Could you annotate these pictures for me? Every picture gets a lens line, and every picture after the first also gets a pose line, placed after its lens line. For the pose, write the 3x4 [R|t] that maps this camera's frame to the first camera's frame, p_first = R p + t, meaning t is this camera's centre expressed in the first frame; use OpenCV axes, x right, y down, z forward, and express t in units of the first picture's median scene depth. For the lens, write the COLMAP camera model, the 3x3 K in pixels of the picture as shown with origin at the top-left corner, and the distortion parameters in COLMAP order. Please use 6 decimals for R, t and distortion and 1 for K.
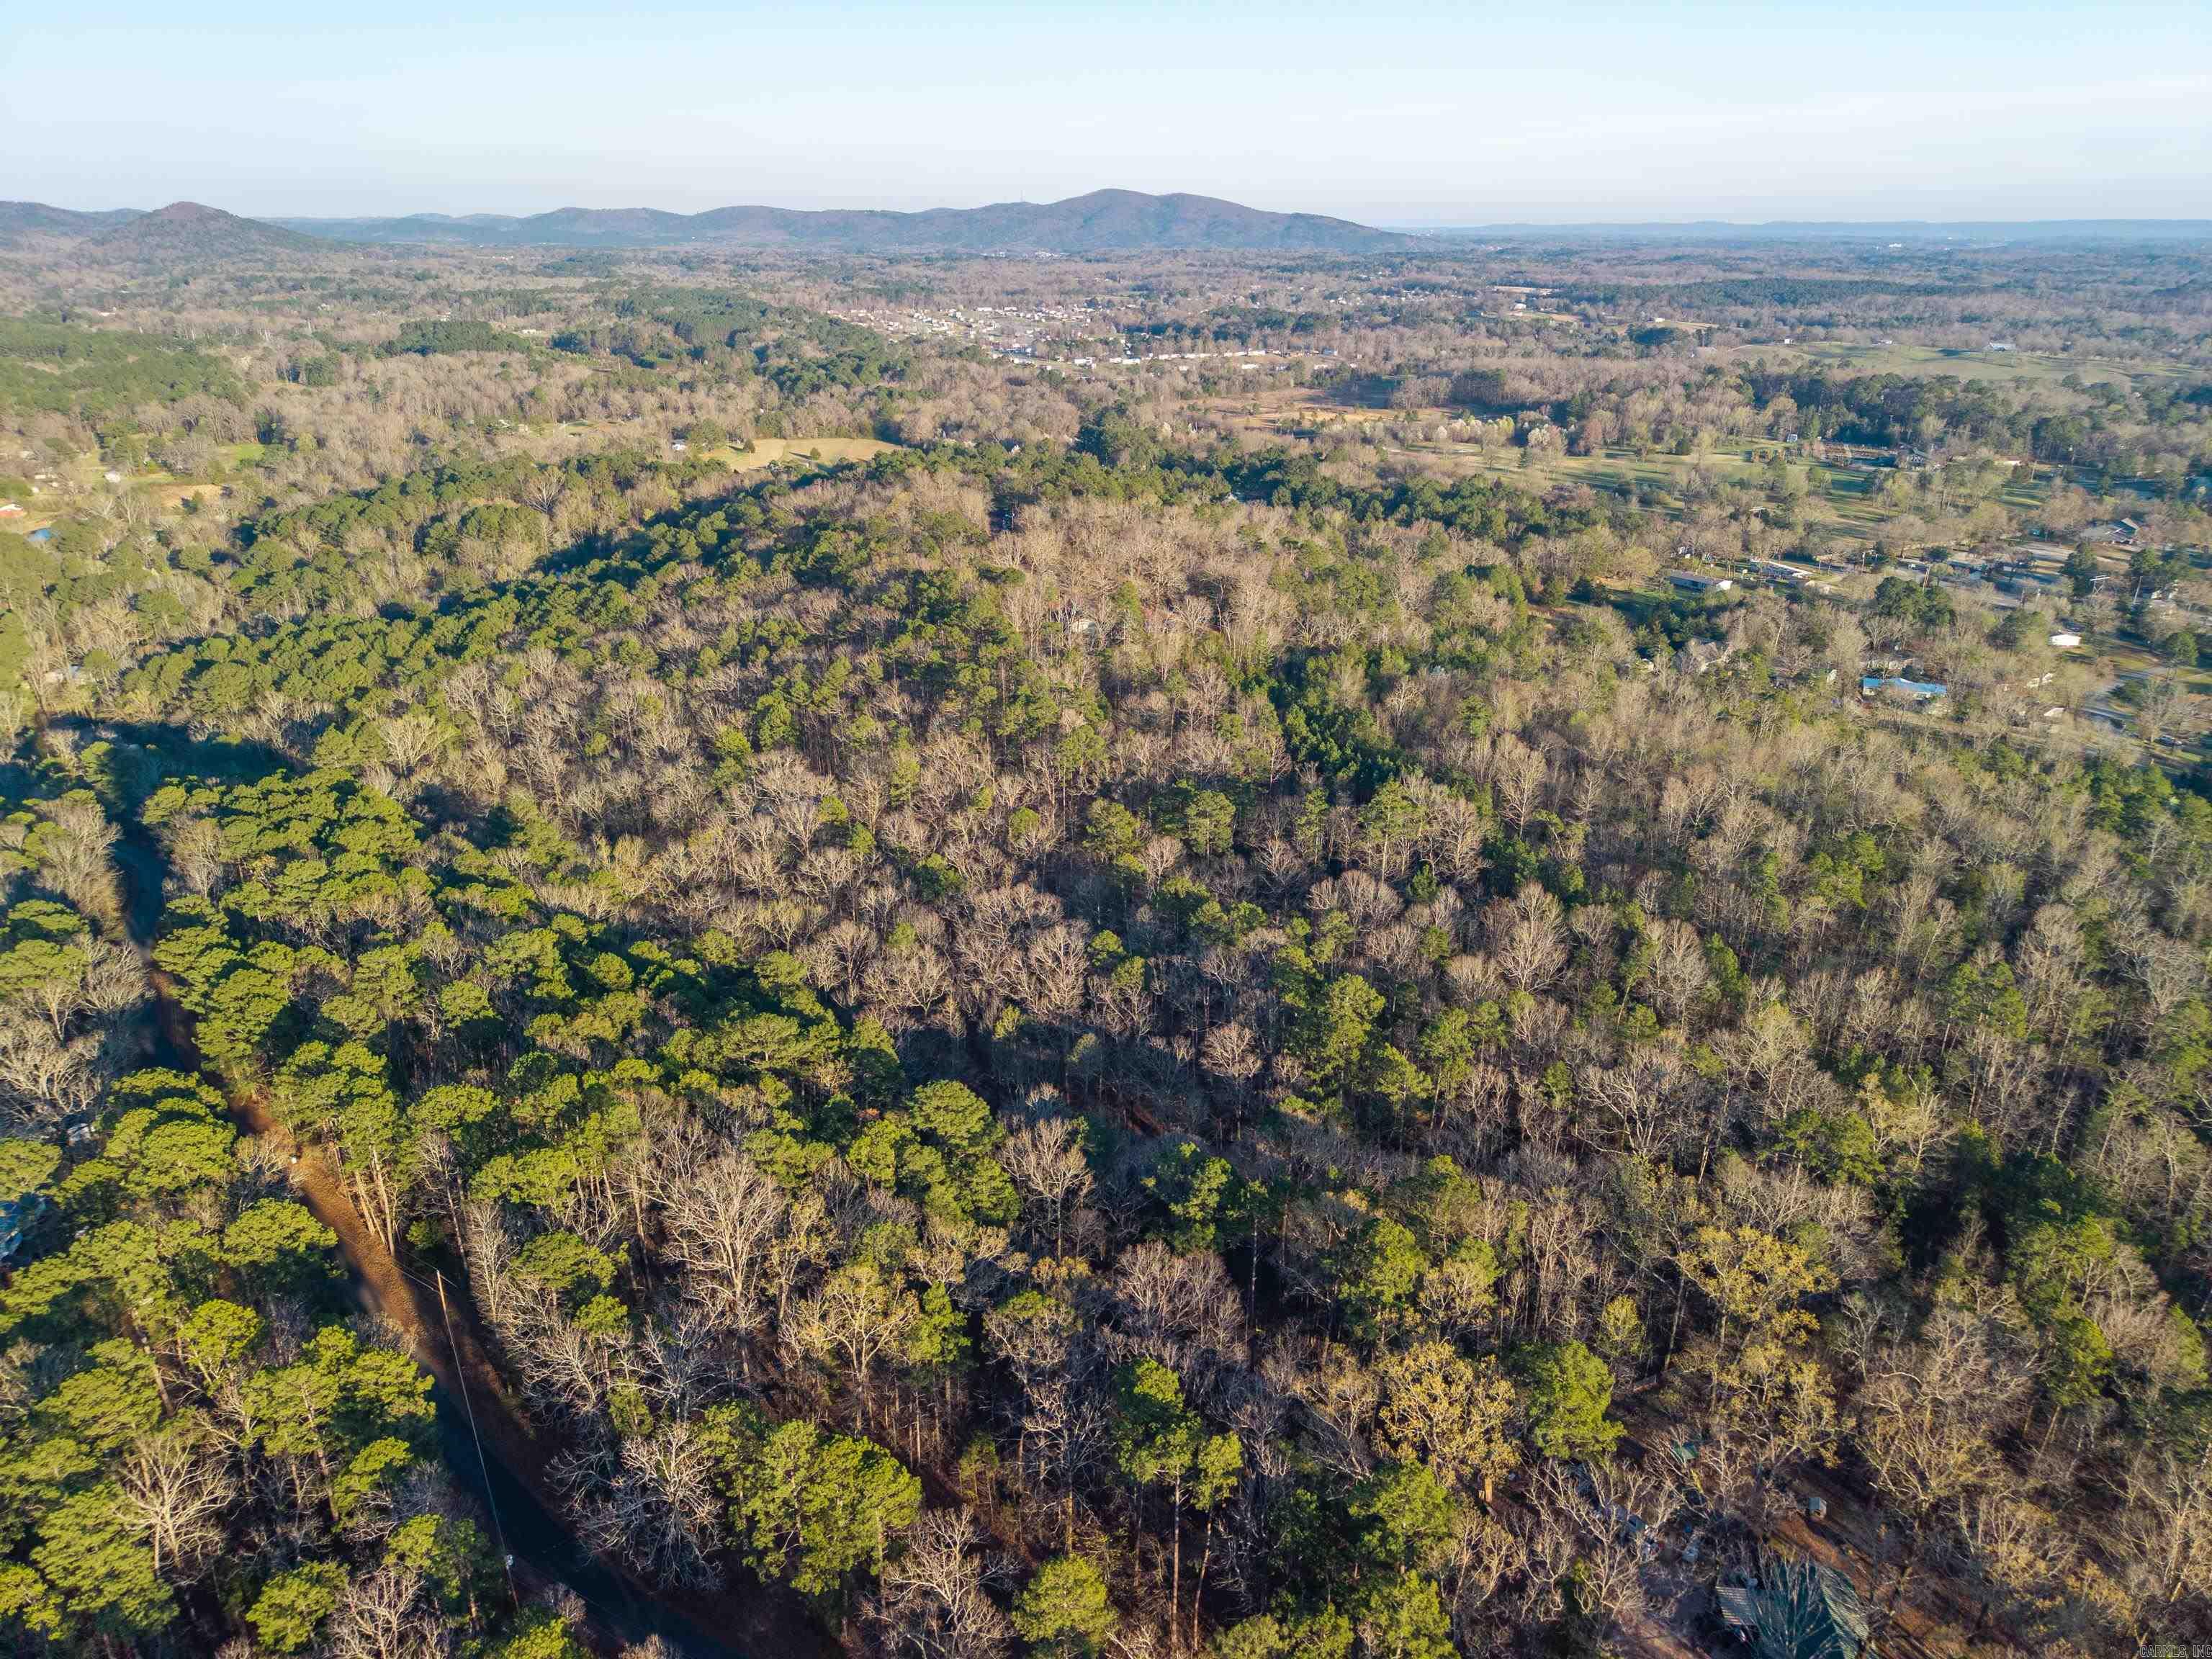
lens RADIAL K [[1546.6, 0, 1106.0], [0, 1546.6, 829.5], [0, 0, 1]] dist [-0.005425, -0.004115]
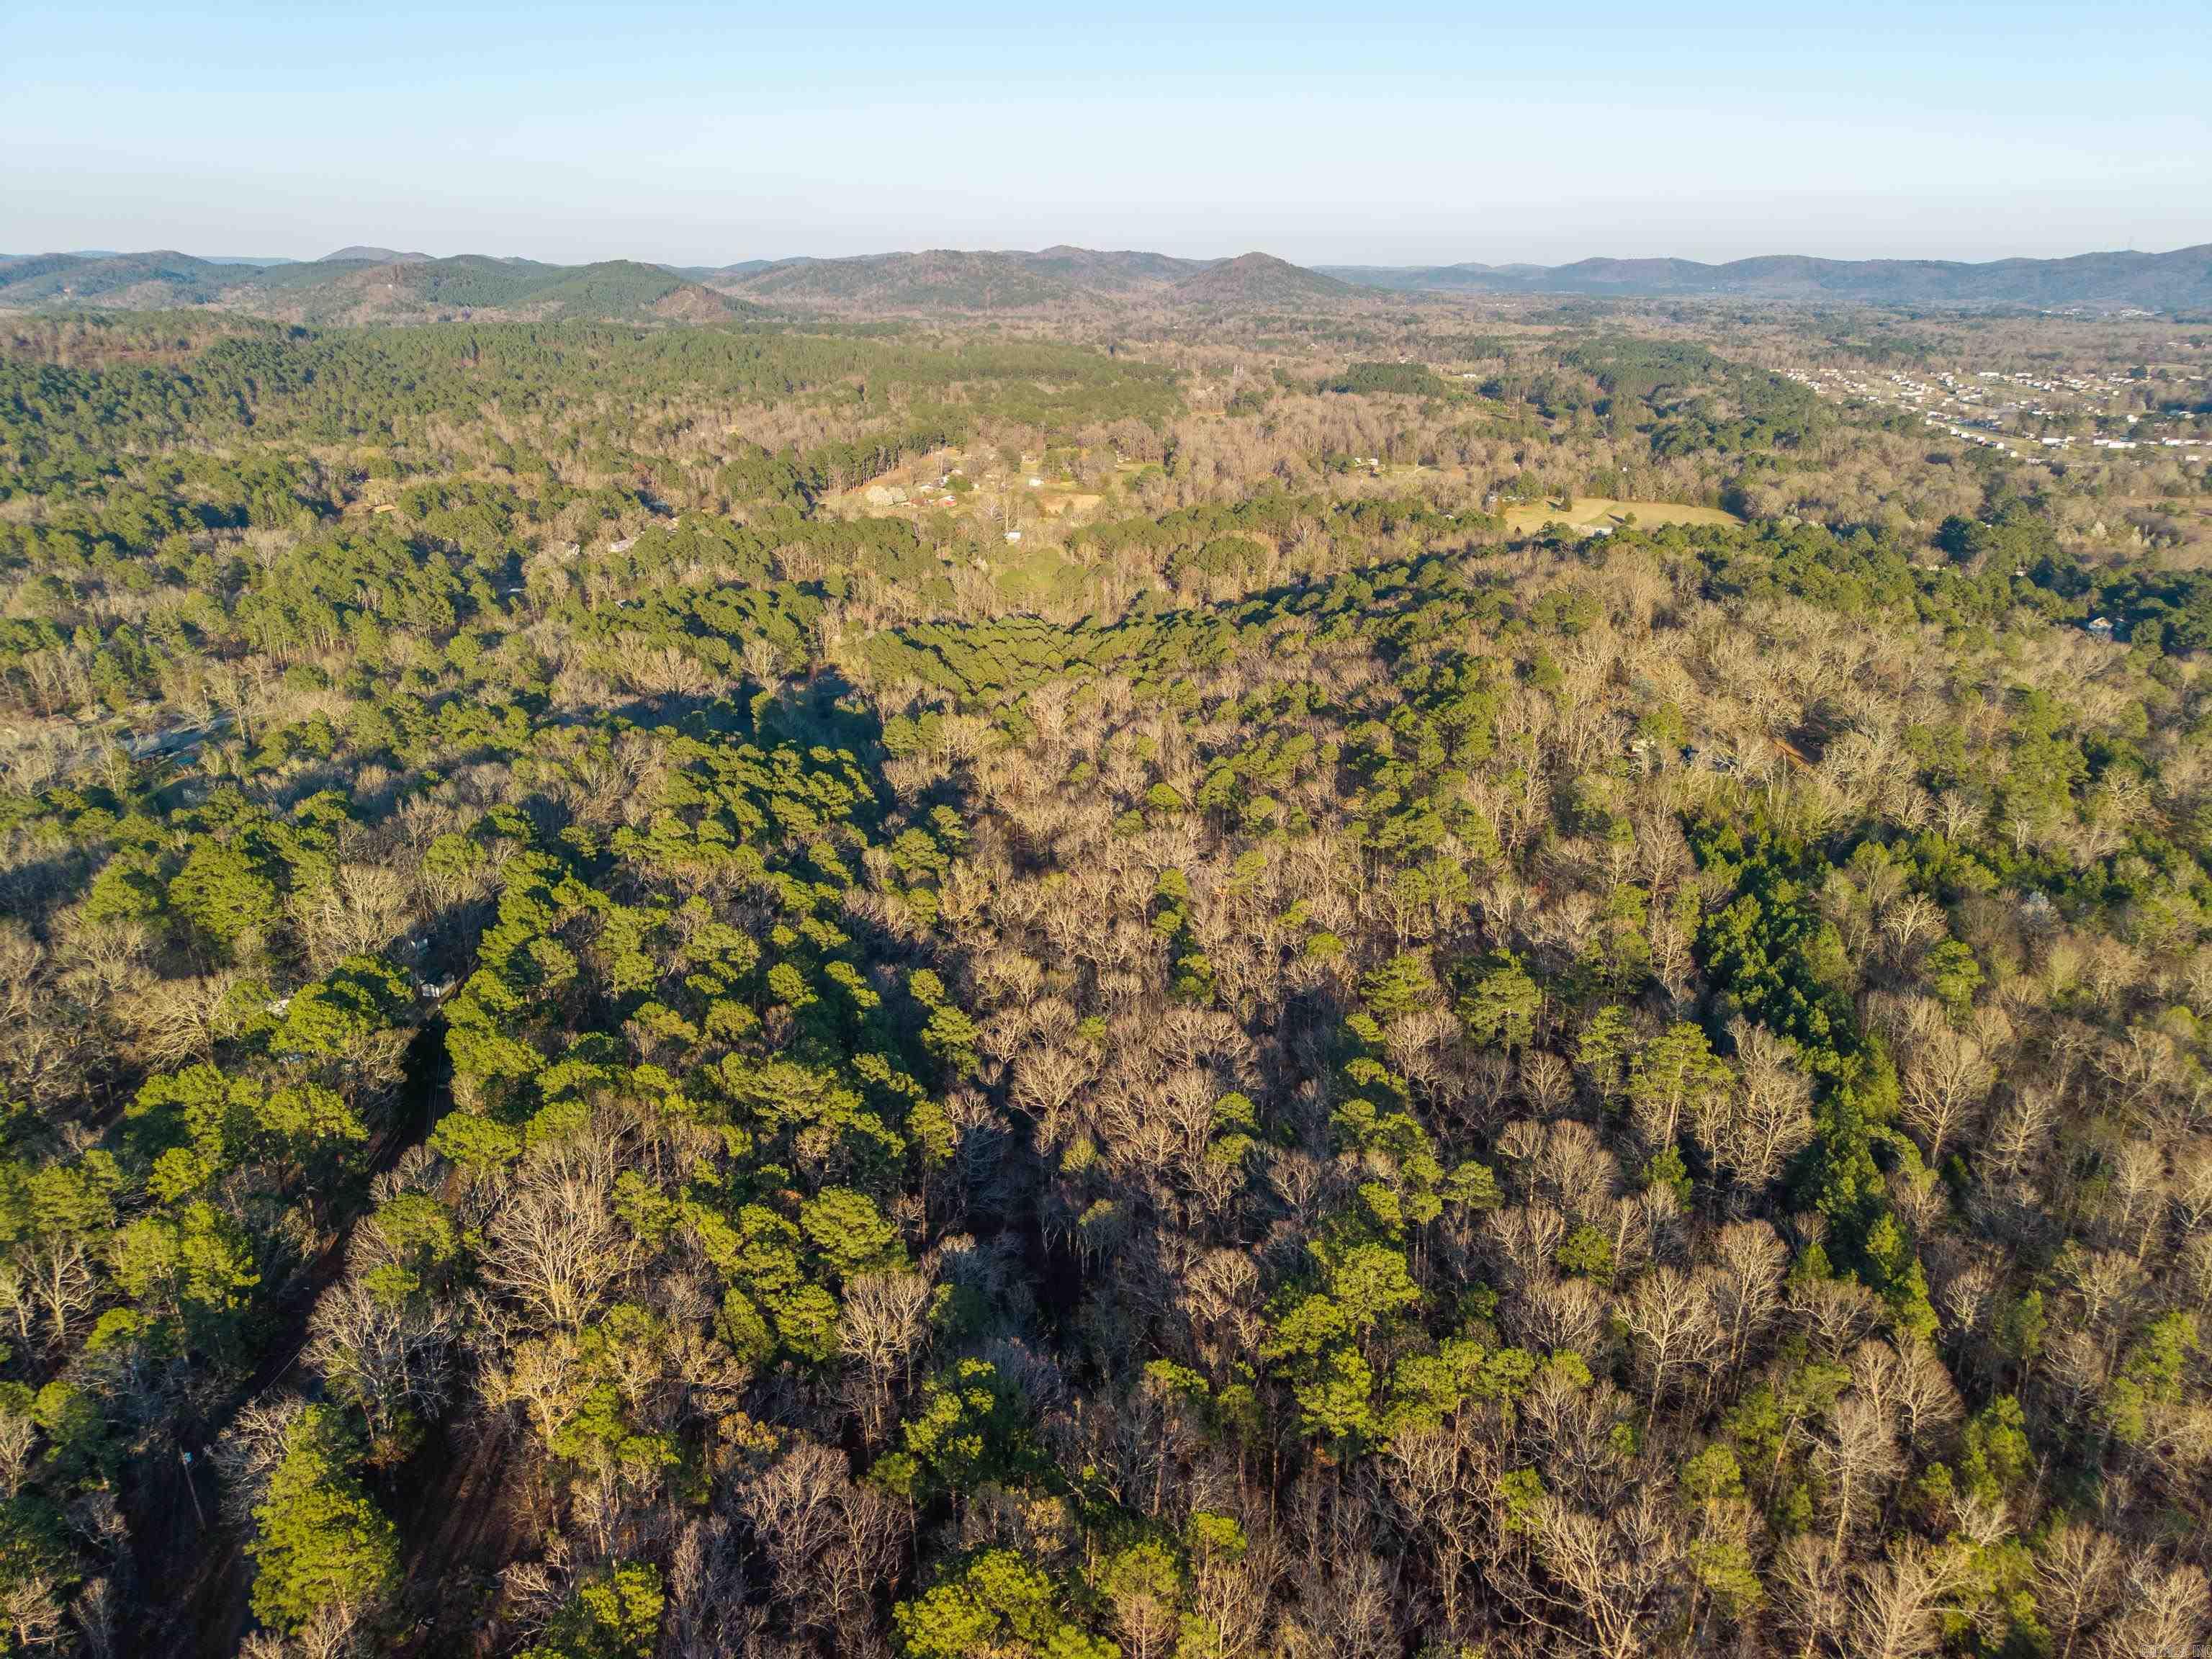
lens RADIAL K [[1546.6, 0, 1106.0], [0, 1546.6, 829.5], [0, 0, 1]] dist [-0.005425, -0.004115]
pose [[0.785721, 0.211519, -0.581294, 0.094723], [-0.228240, 0.972547, 0.045380, -0.022637], [0.574934, 0.097018, 0.812427, 0.060315]]
